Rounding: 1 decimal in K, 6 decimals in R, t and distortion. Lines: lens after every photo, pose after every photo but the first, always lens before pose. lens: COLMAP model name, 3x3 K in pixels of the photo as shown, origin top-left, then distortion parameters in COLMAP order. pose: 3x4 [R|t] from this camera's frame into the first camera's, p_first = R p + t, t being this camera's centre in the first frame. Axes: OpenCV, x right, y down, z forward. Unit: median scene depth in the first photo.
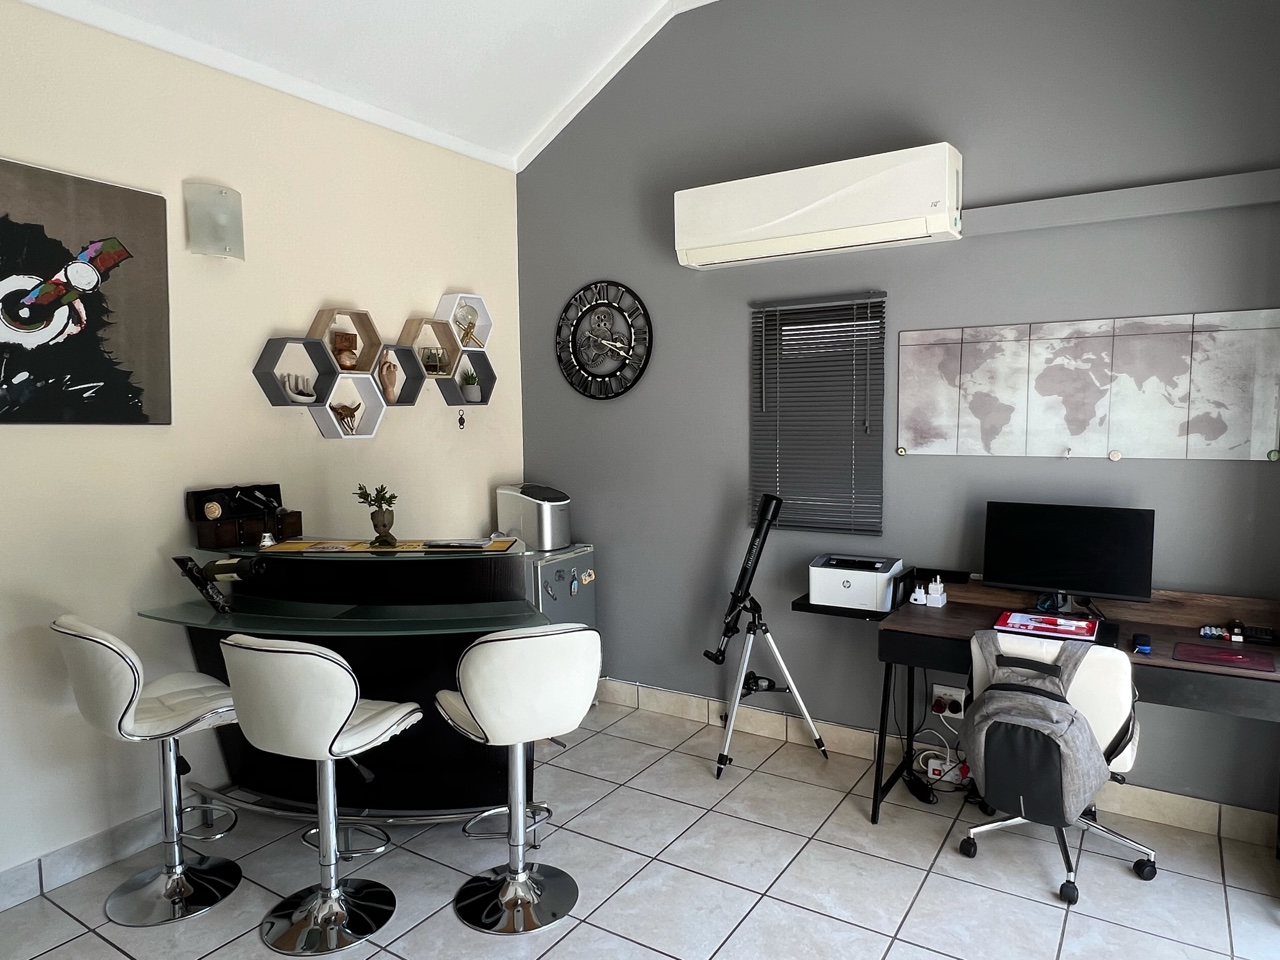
lens RADIAL K [[818.9, 0, 639.6], [0, 818.9, 482.0], [0, 0, 1]] dist [0.002078, -0.007844]
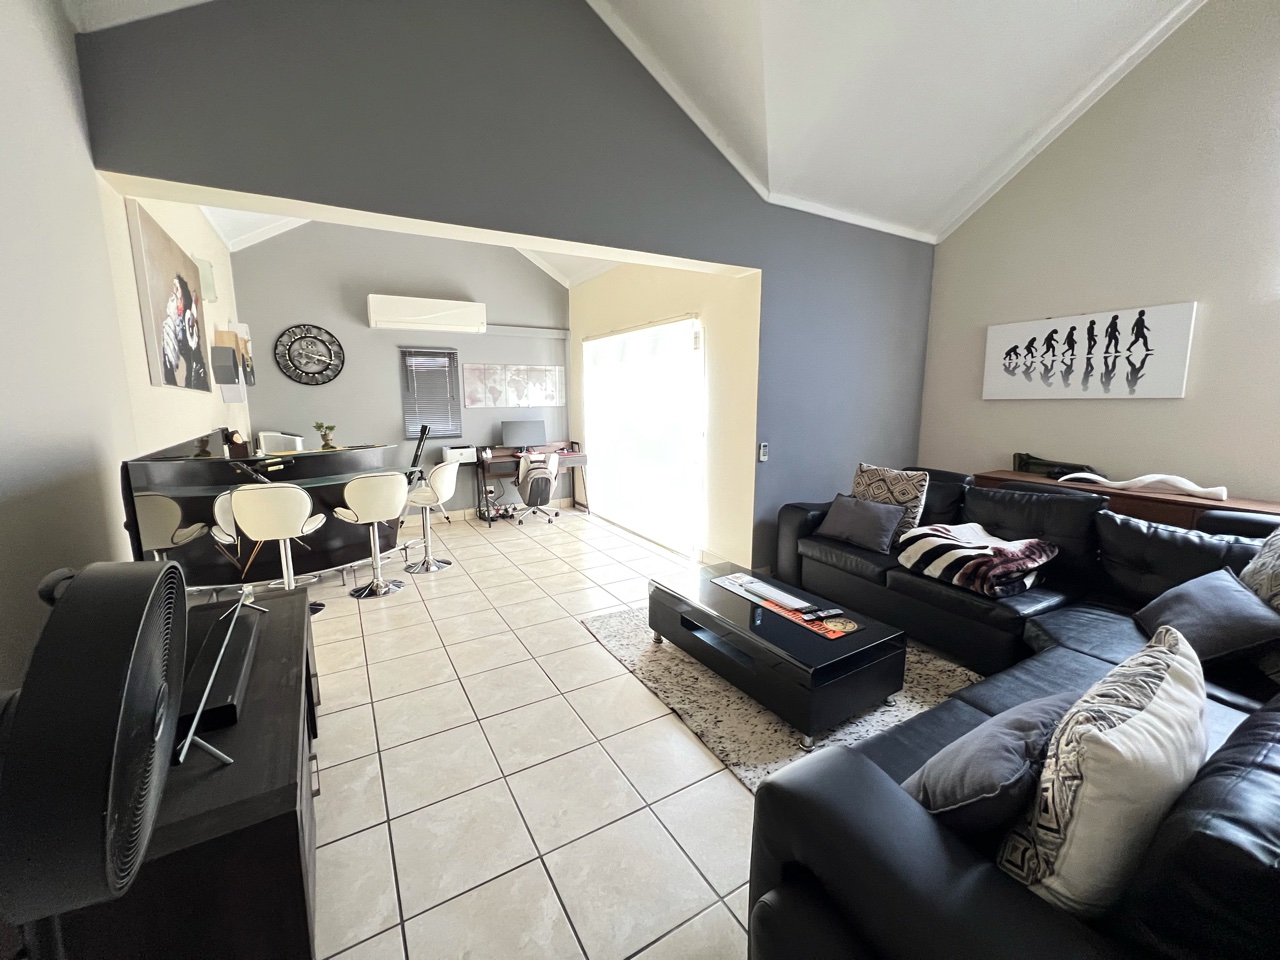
lens RADIAL K [[516.0, 0, 635.4], [0, 516.0, 470.3], [0, 0, 1]] dist [0.008946, 0.000354]
pose [[0.451364, -0.119444, 0.884310, -1.022427], [0.077003, 0.992518, 0.094756, 0.056402], [-0.889011, 0.025326, 0.457185, -0.328082]]
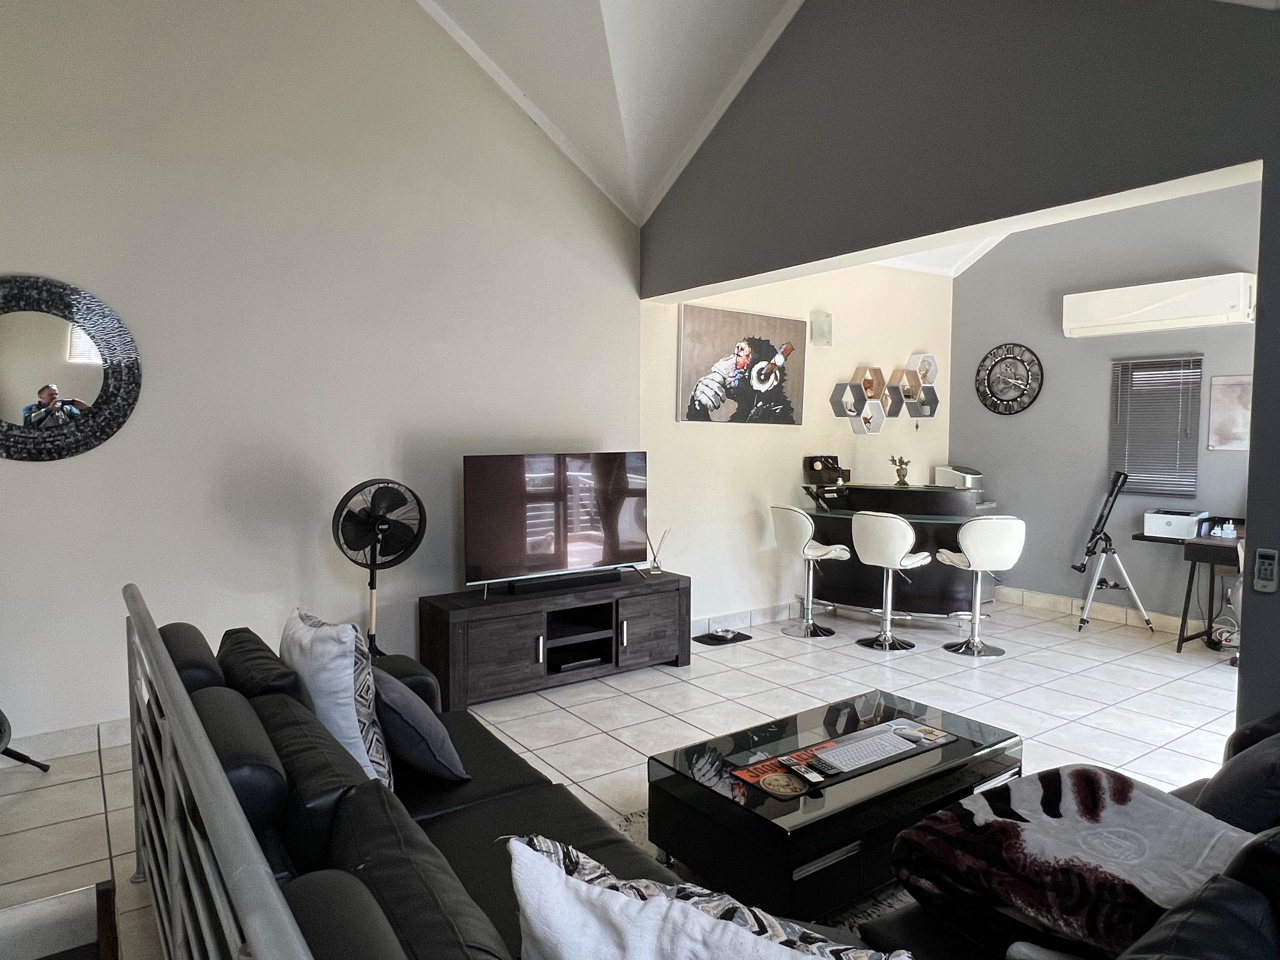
lens RADIAL K [[818.9, 0, 632.7], [0, 818.9, 480.7], [0, 0, 1]] dist [0.002078, -0.007844]
pose [[0.924519, 0.039284, -0.379107, -0.137015], [-0.045245, 0.998953, -0.006825, 0.095007], [0.378441, 0.023462, 0.925328, -0.997301]]
